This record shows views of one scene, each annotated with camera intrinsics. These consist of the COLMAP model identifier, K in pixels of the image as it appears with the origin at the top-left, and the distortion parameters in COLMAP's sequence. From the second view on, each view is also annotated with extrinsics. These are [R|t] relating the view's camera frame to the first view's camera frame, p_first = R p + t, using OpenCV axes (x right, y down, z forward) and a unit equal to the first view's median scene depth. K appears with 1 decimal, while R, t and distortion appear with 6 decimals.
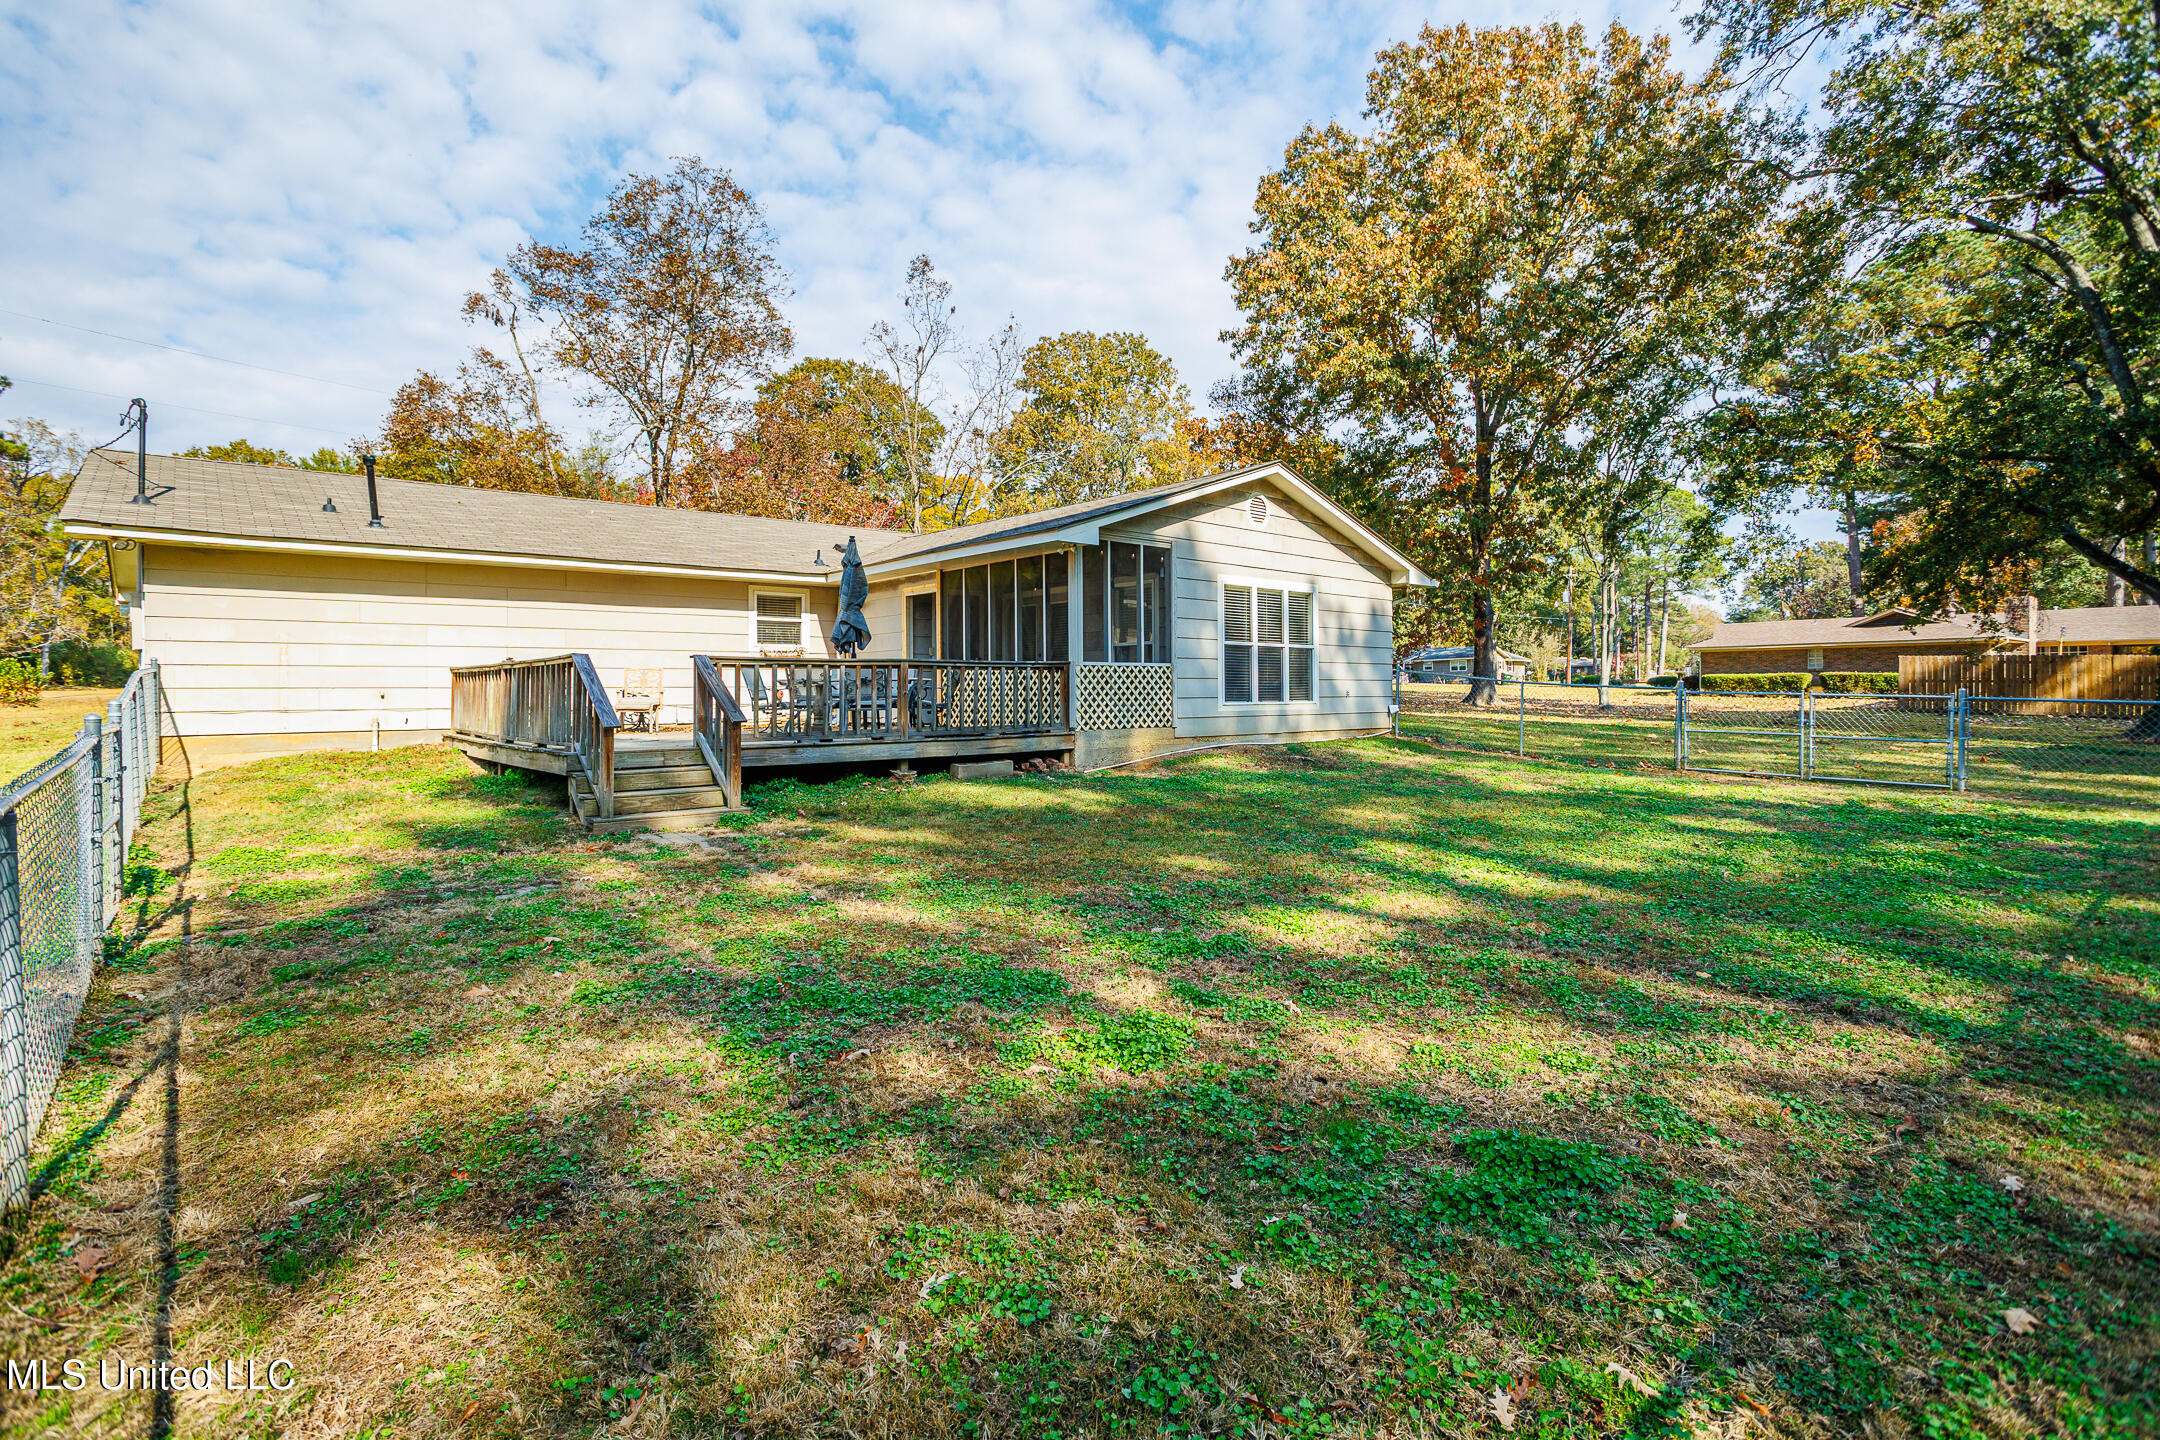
lens RADIAL K [[1019.4, 0, 1080.3], [0, 1019.4, 681.9], [0, 0, 1]] dist [-0.000040, -0.000005]
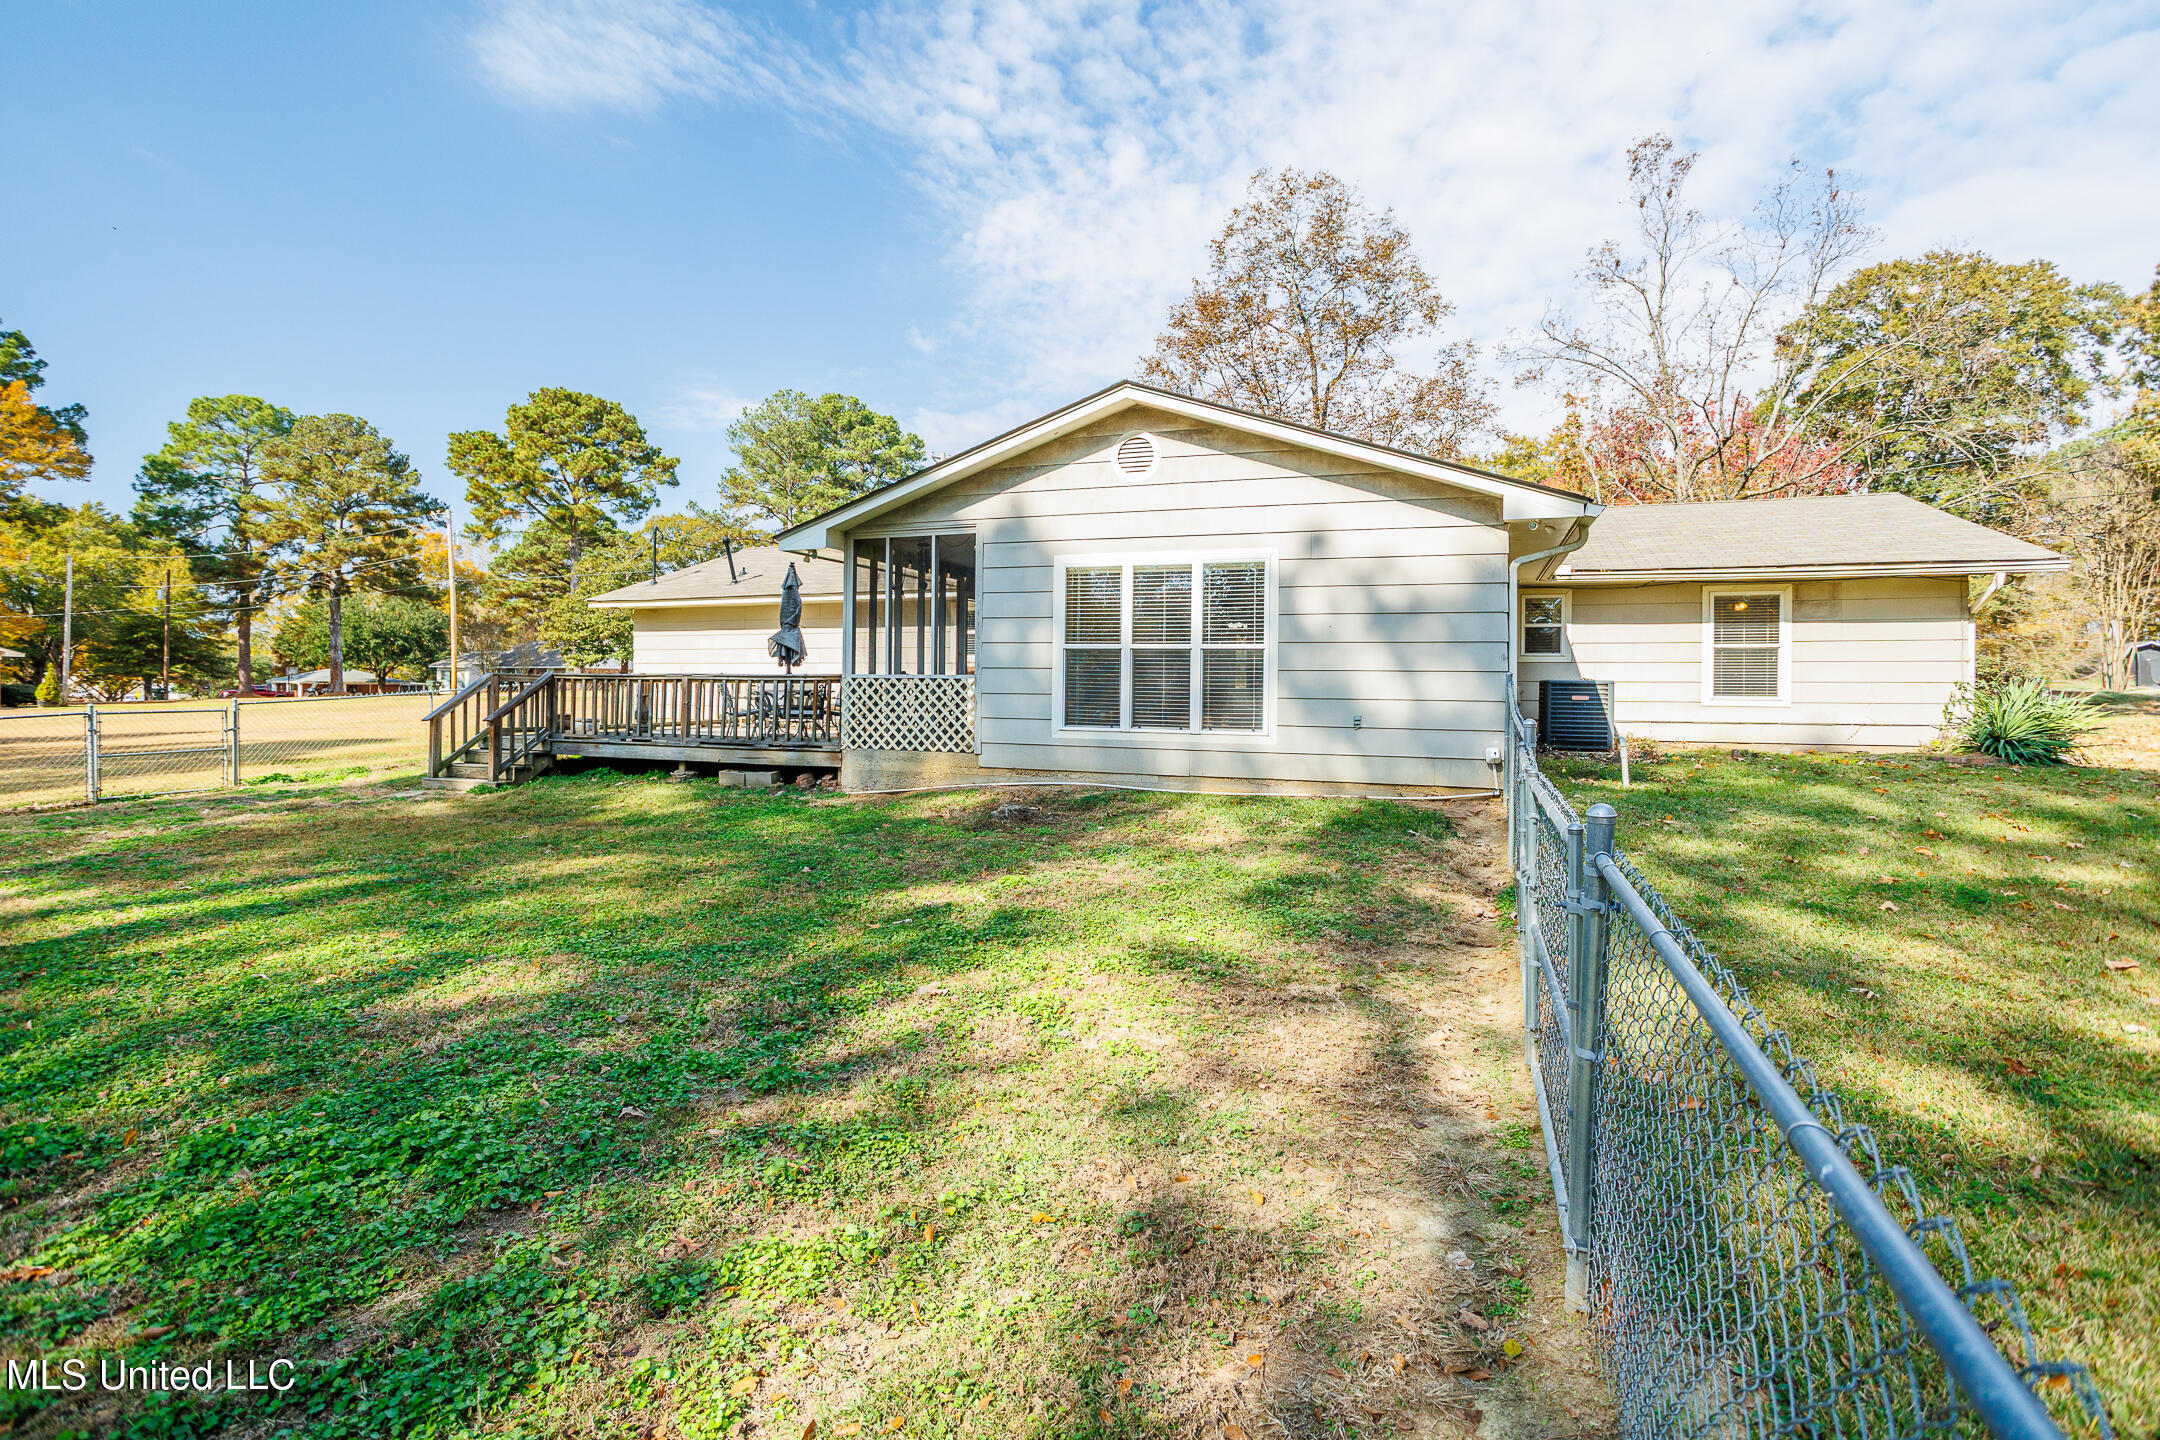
lens RADIAL K [[1051.0, 0, 1080.0], [0, 1051.0, 720.0], [0, 0, 1]] dist [0.000001, -0.000017]
pose [[0.460337, 0.024817, -0.887397, 0.824027], [-0.012293, 0.999692, 0.021580, -0.001141], [0.887659, 0.000975, 0.460500, 0.647719]]
